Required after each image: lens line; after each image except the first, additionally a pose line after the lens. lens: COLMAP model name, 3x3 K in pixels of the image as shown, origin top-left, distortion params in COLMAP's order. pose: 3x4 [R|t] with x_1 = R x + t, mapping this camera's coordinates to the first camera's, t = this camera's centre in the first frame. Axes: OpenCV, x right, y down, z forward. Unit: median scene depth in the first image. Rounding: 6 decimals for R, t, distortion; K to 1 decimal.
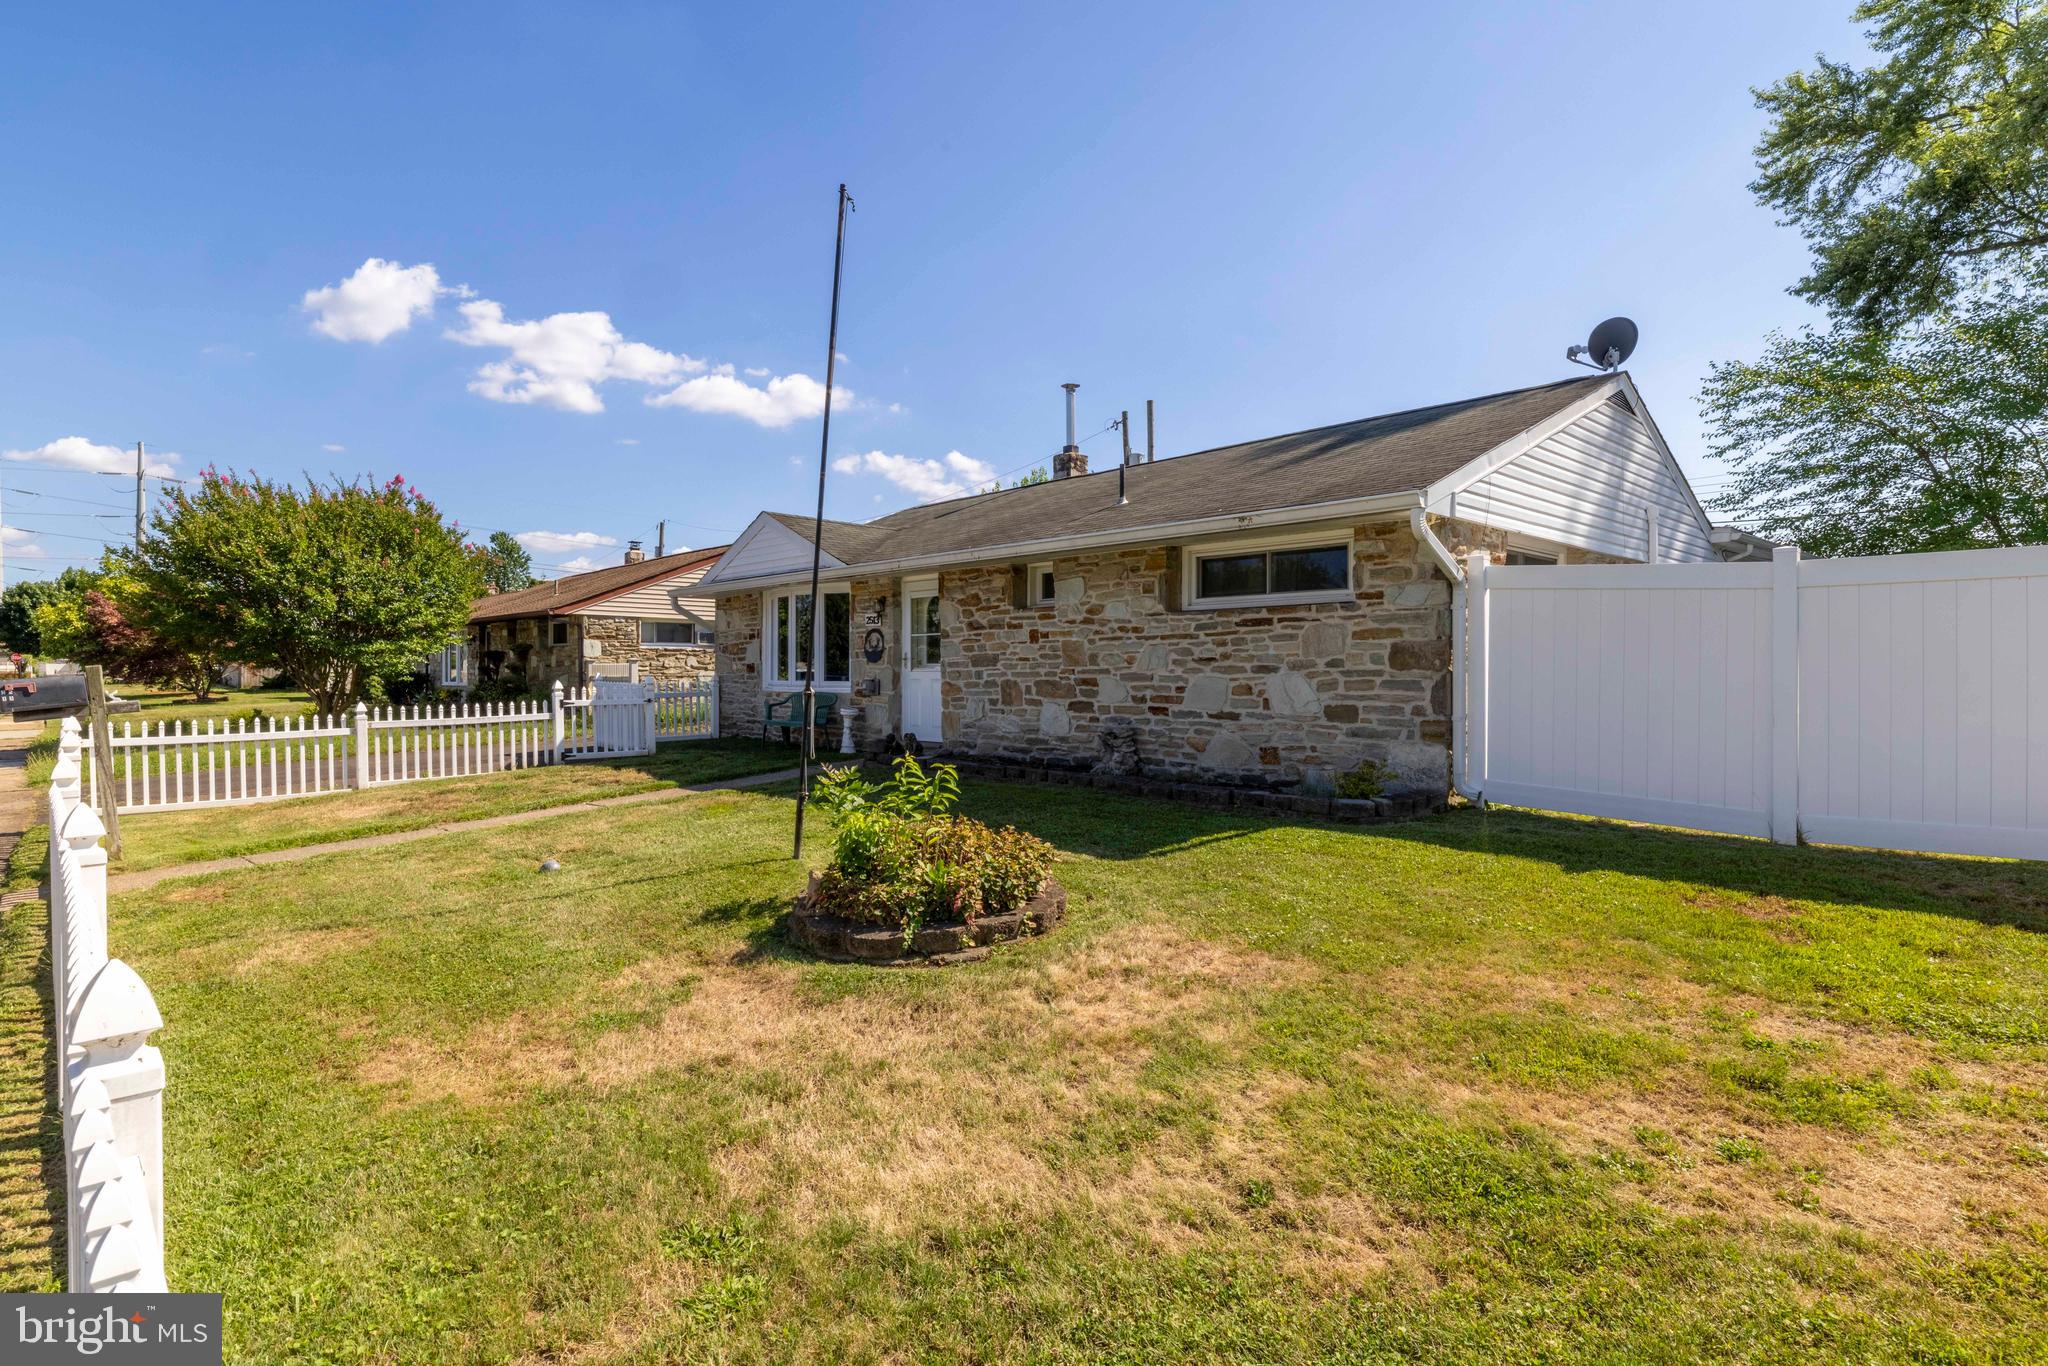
lens RADIAL K [[1045.5, 0, 1036.0], [0, 1045.5, 678.1], [0, 0, 1]] dist [0.006344, 0.001534]
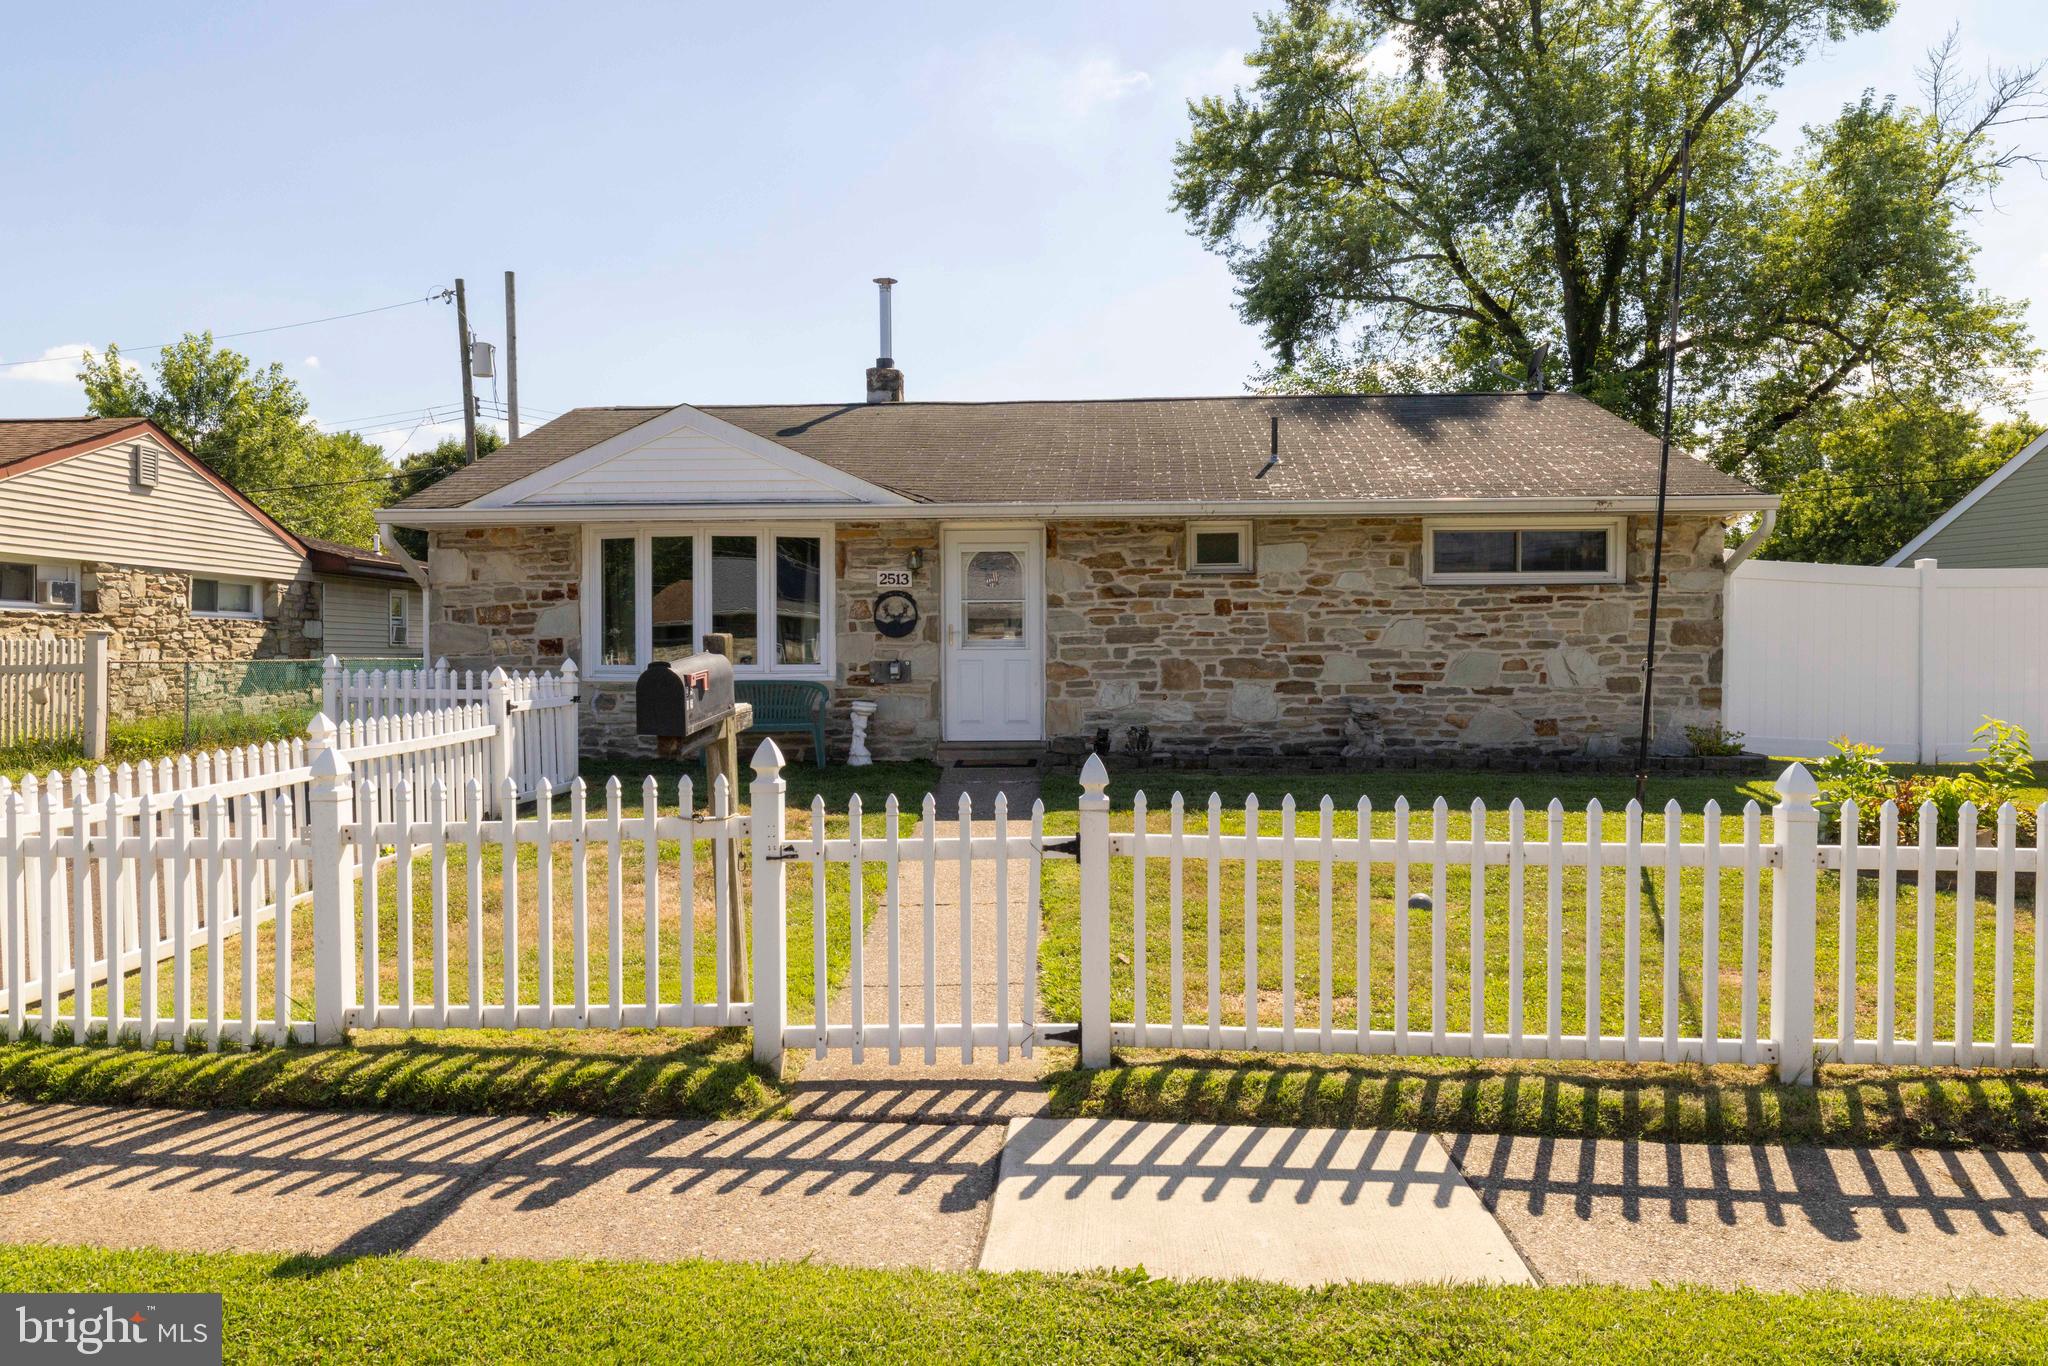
lens RADIAL K [[1338.8, 0, 1021.0], [0, 1338.8, 665.4], [0, 0, 1]] dist [0.013735, -0.021547]
pose [[0.719103, -0.010789, 0.694820, -0.914237], [0.009068, 0.999940, 0.006141, -0.000673], [-0.694844, 0.001885, 0.719158, 0.337886]]
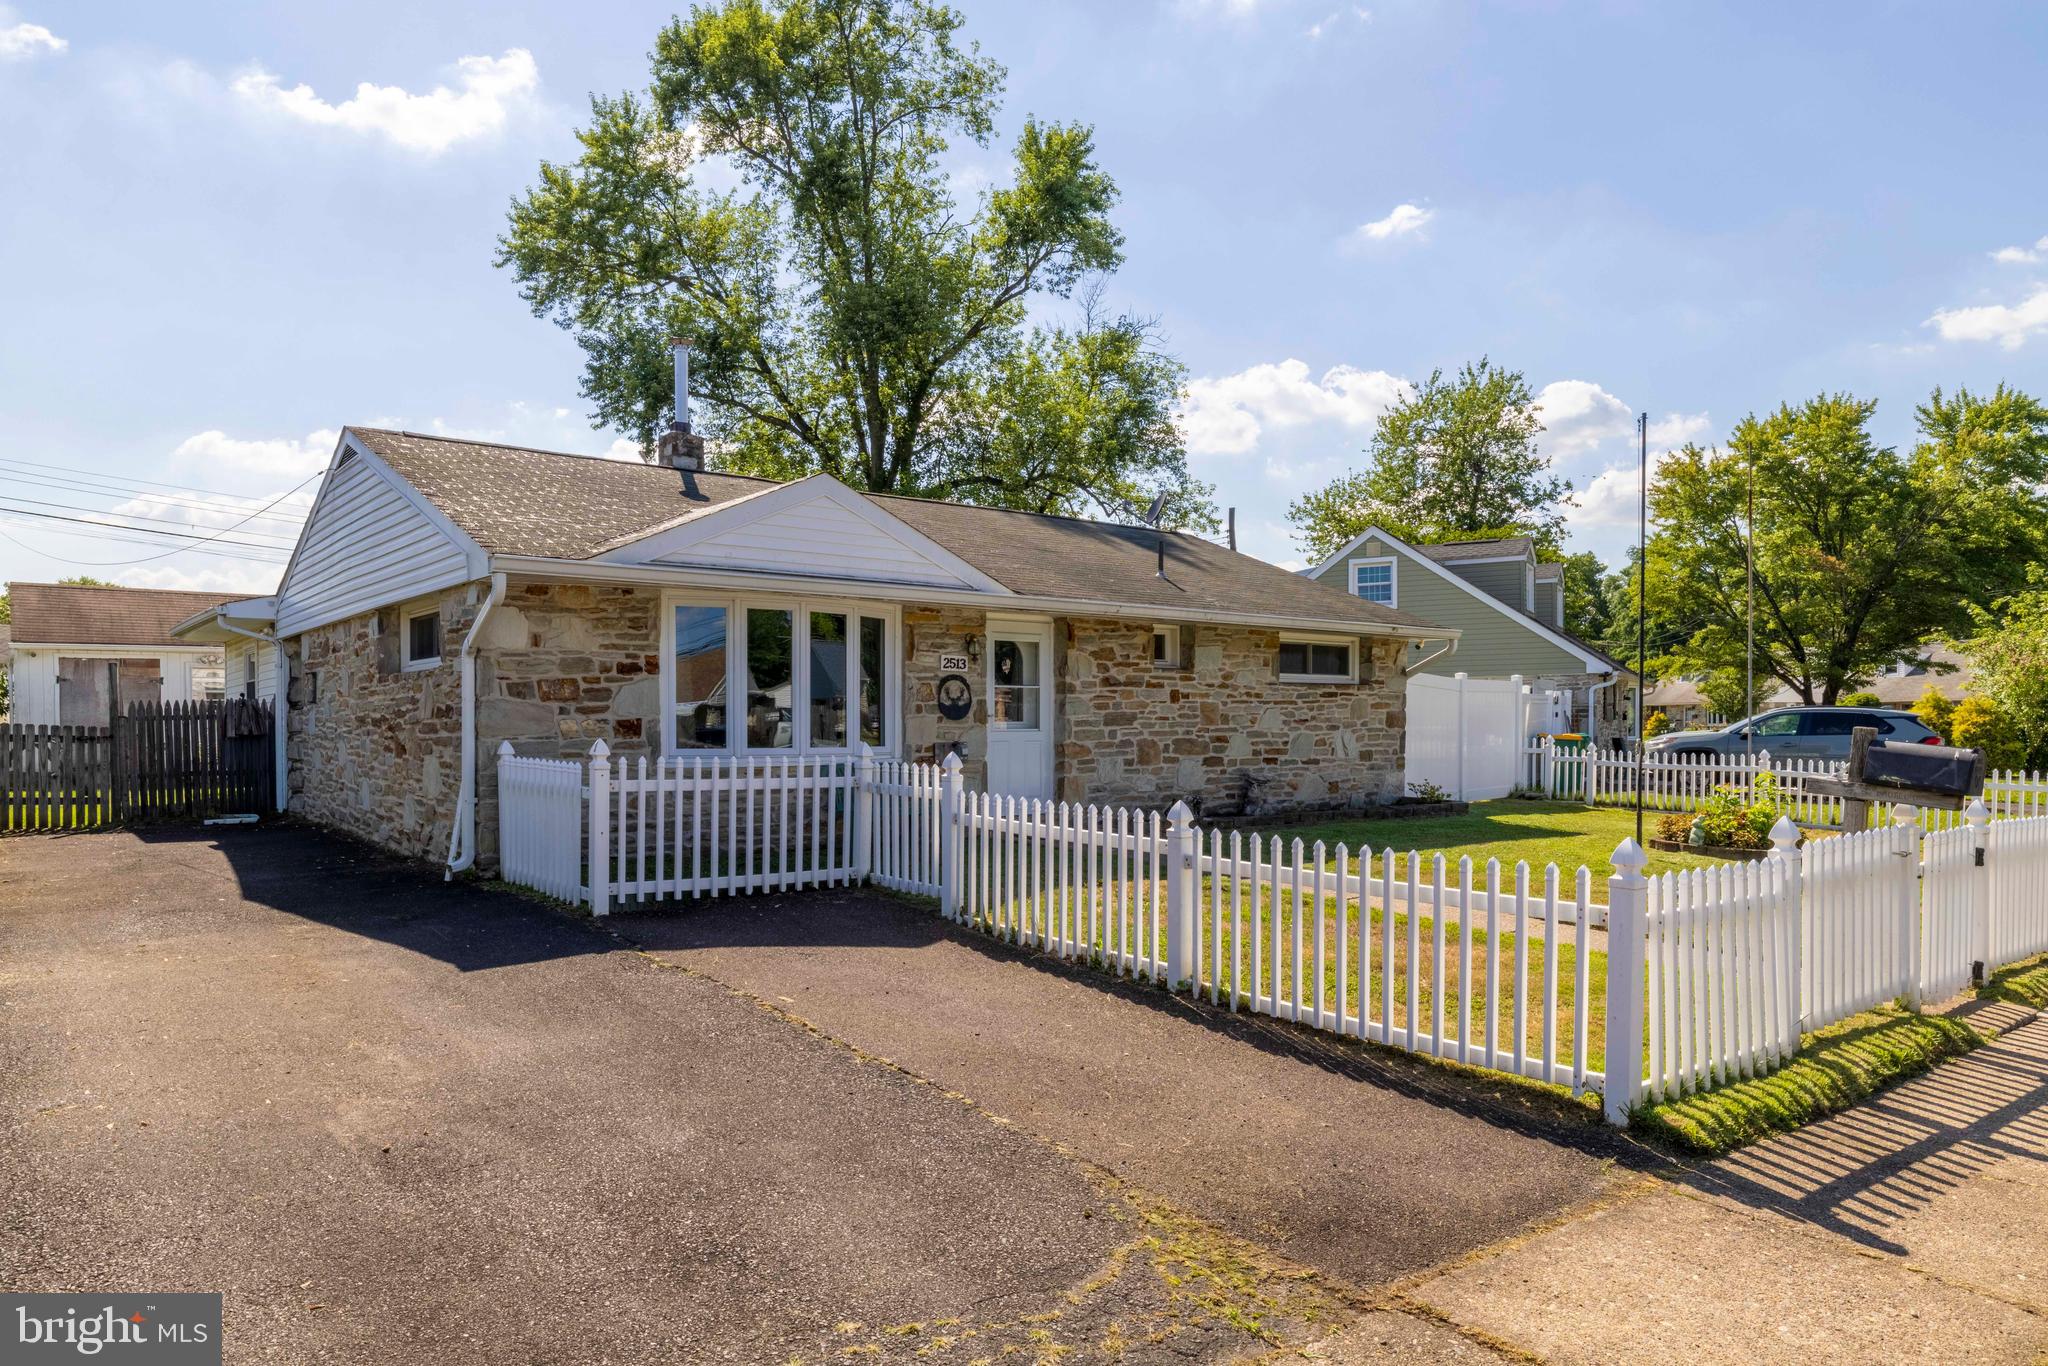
lens RADIAL K [[1293.9, 0, 1013.7], [0, 1293.9, 724.7], [0, 0, 1]] dist [0.021523, -0.000746]
pose [[0.072150, -0.000104, 0.997394, -1.338741], [0.009111, 0.999958, -0.000555, -0.013076], [-0.997352, 0.009128, 0.072148, 1.104611]]
